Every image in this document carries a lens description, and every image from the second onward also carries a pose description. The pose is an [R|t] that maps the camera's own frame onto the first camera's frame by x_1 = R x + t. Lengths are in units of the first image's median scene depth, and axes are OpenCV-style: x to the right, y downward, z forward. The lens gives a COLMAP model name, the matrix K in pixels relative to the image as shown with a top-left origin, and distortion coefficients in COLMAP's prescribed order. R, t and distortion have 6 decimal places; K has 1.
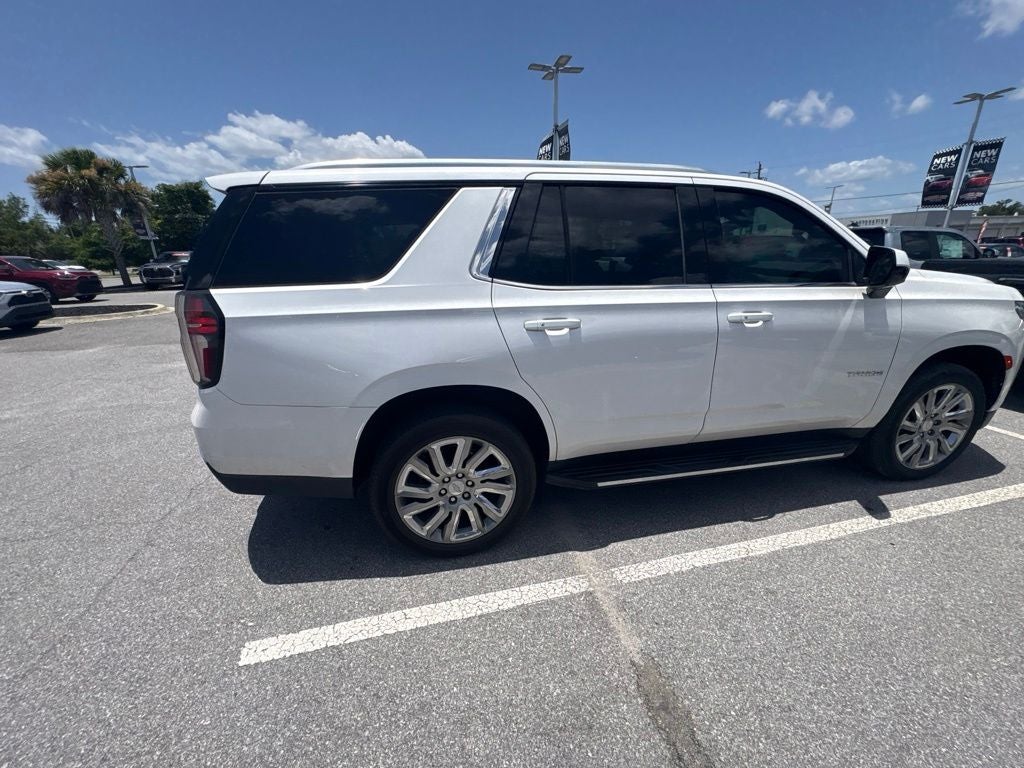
lens RADIAL K [[406.8, 0, 511.9], [0, 406.8, 389.6], [0, 0, 1]] dist [0.001075, -0.000534]
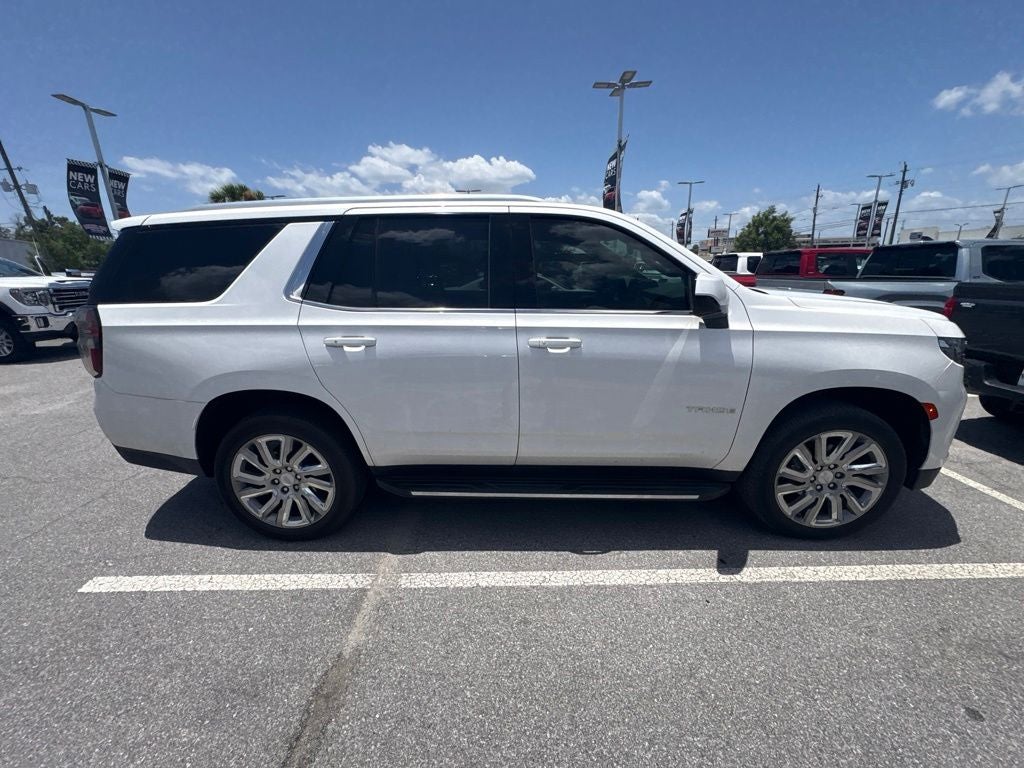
lens RADIAL K [[406.8, 0, 510.5], [0, 406.8, 389.8], [0, 0, 1]] dist [0.001075, -0.000534]
pose [[0.971674, 0.069372, -0.225913, 0.738883], [-0.076239, 0.996851, -0.021805, -0.035223], [0.223689, 0.038411, 0.973903, 0.012317]]
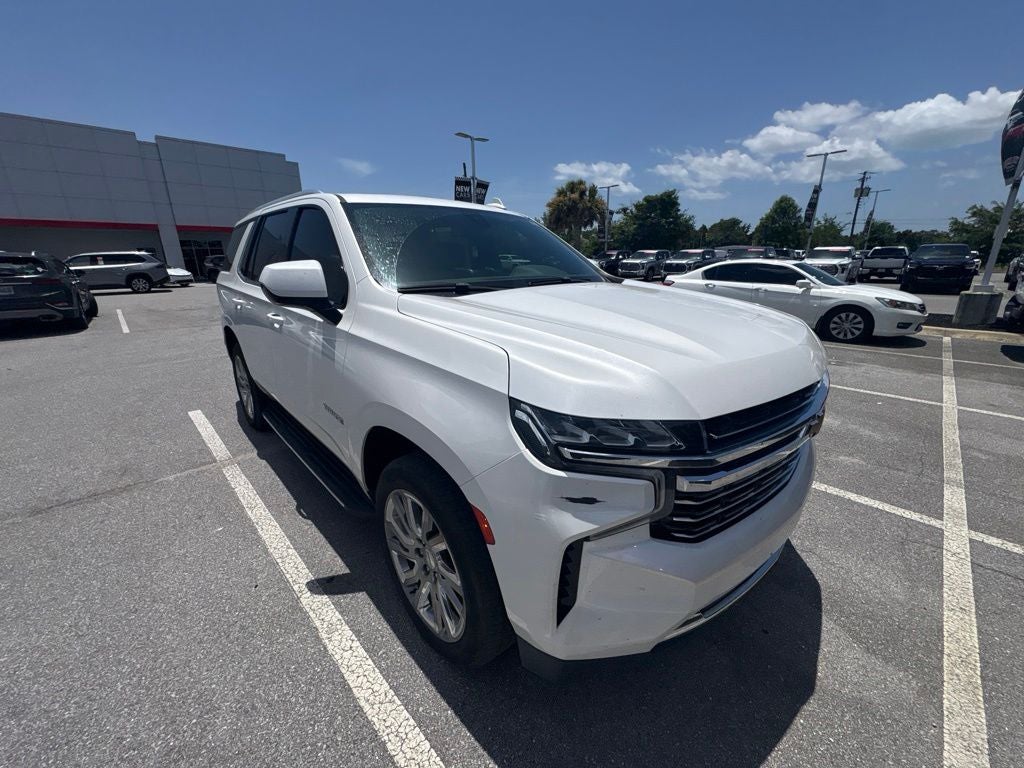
lens RADIAL K [[406.8, 0, 509.8], [0, 406.8, 387.1], [0, 0, 1]] dist [0.001075, -0.000534]
pose [[0.505795, 0.279145, -0.816241, 1.993321], [-0.279909, 0.948110, 0.150793, -0.368026], [0.815979, 0.152203, 0.557685, 0.959206]]
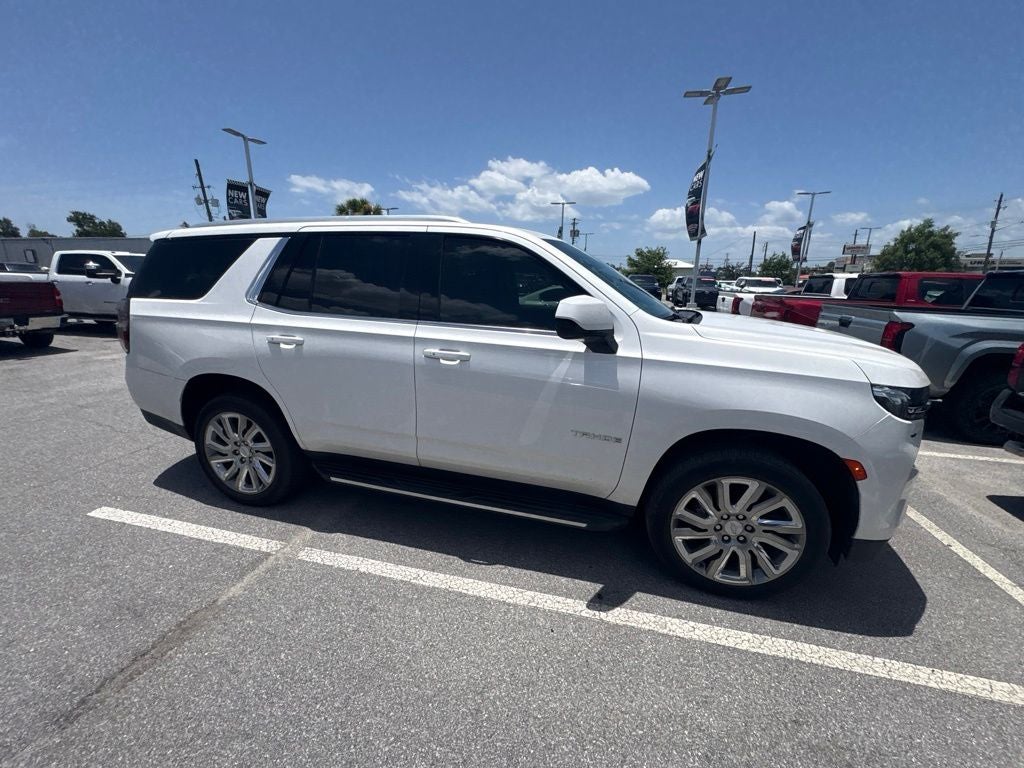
lens RADIAL K [[406.8, 0, 510.1], [0, 406.8, 389.0], [0, 0, 1]] dist [0.001075, -0.000534]
pose [[0.885968, 0.155802, -0.436791, 1.250069], [-0.181447, 0.983248, -0.017319, -0.106425], [0.426775, 0.094598, 0.899396, 0.137313]]
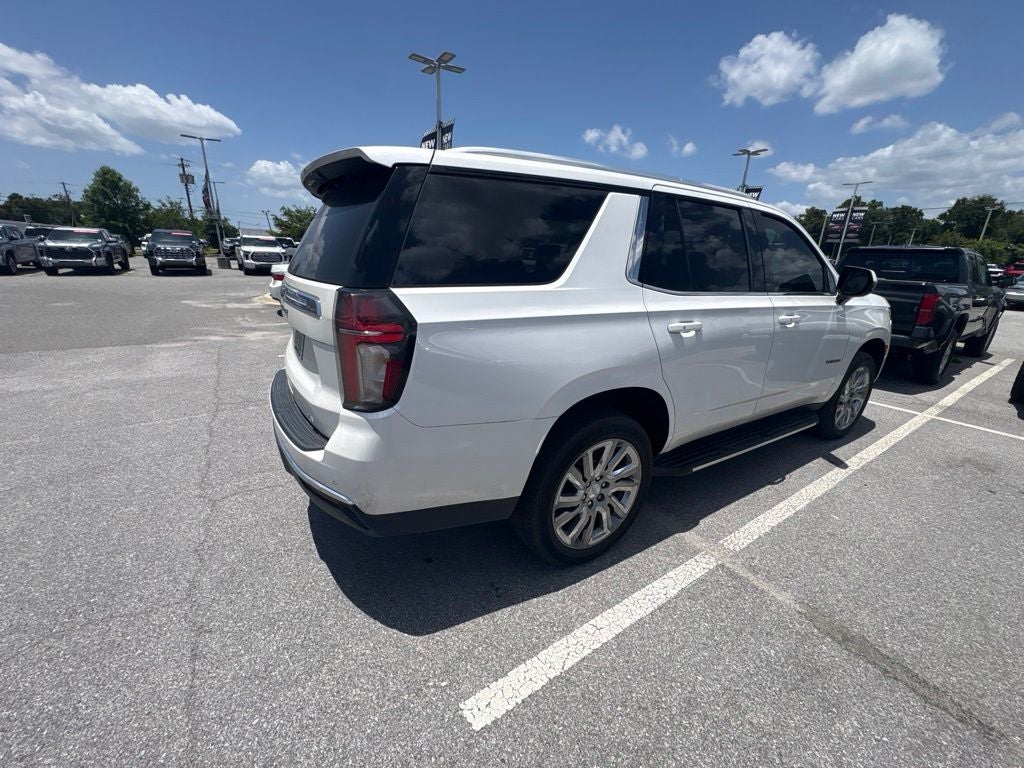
lens RADIAL K [[406.8, 0, 512.7], [0, 406.8, 387.7], [0, 0, 1]] dist [0.001075, -0.000534]
pose [[0.936840, -0.059883, 0.344593, -0.672860], [0.060172, 0.998139, 0.009865, -0.034171], [-0.344542, 0.011493, 0.938700, 0.131565]]
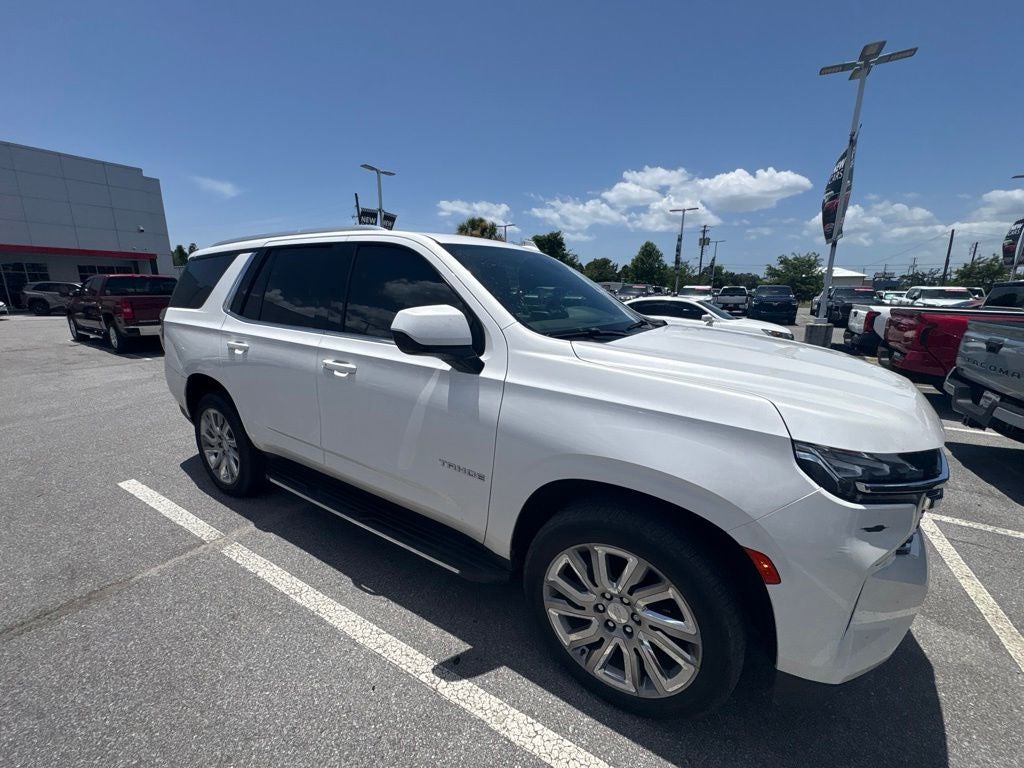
lens RADIAL K [[406.8, 0, 510.4], [0, 406.8, 389.0], [0, 0, 1]] dist [0.001075, -0.000534]
pose [[0.713134, 0.192520, -0.674074, 1.645822], [-0.246814, 0.968937, 0.015619, -0.254454], [0.656142, 0.155233, 0.738499, 0.562489]]
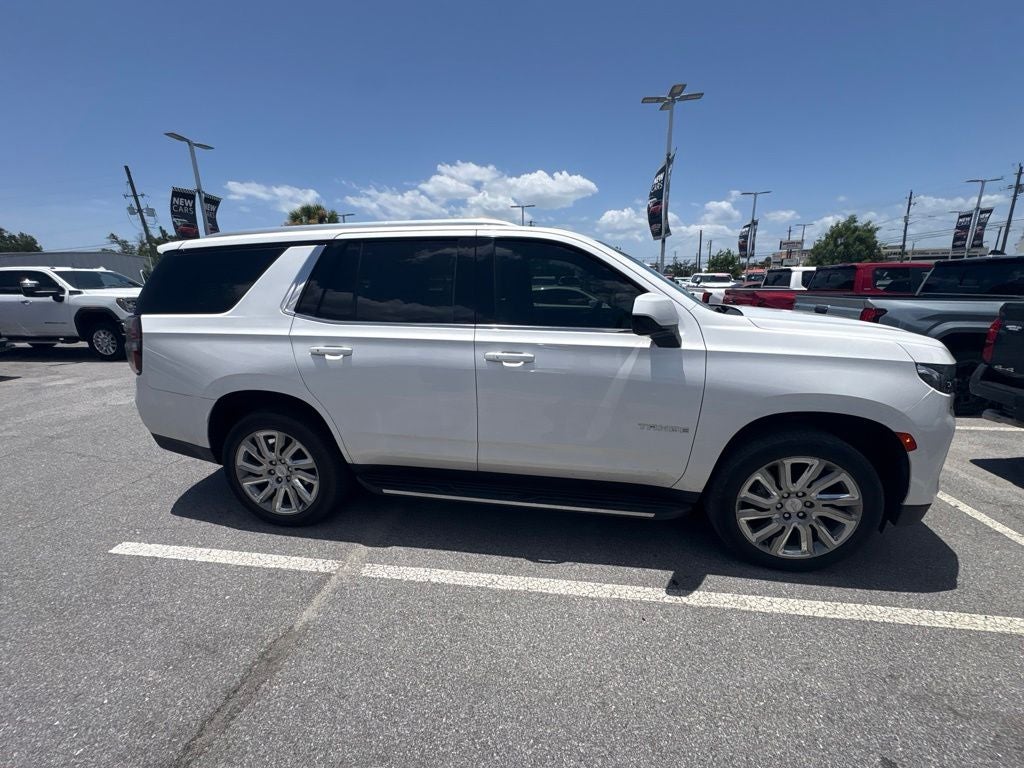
lens RADIAL K [[406.8, 0, 509.7], [0, 406.8, 389.5], [0, 0, 1]] dist [0.001075, -0.000534]
pose [[0.929411, 0.100210, -0.355180, 1.004833], [-0.121397, 0.991884, -0.037813, -0.057084], [0.348508, 0.078261, 0.934033, 0.021507]]
